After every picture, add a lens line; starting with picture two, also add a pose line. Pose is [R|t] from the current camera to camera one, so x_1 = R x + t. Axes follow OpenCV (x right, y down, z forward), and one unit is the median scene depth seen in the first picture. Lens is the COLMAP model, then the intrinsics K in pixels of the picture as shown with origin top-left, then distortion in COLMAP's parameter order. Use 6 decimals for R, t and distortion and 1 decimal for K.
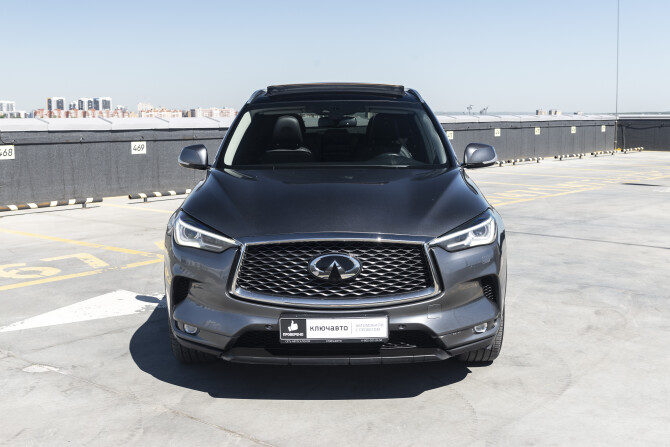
lens RADIAL K [[819.2, 0, 335.0], [0, 819.2, 223.5], [0, 0, 1]] dist [-0.003677, 0.026708]
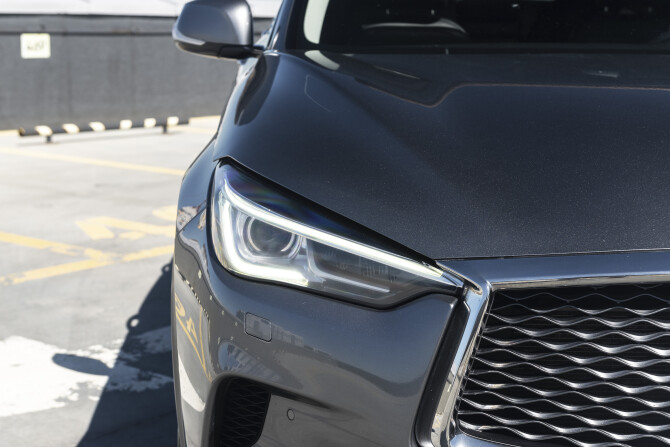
lens RADIAL K [[1120.2, 0, 335.0], [0, 1120.2, 223.5], [0, 0, 1]] dist [-0.002590, 0.089056]
pose [[0.999001, 0.014216, 0.042361, -0.121756], [-0.015859, 0.999125, 0.038705, -0.007245], [-0.041774, -0.039338, 0.998352, 0.410181]]
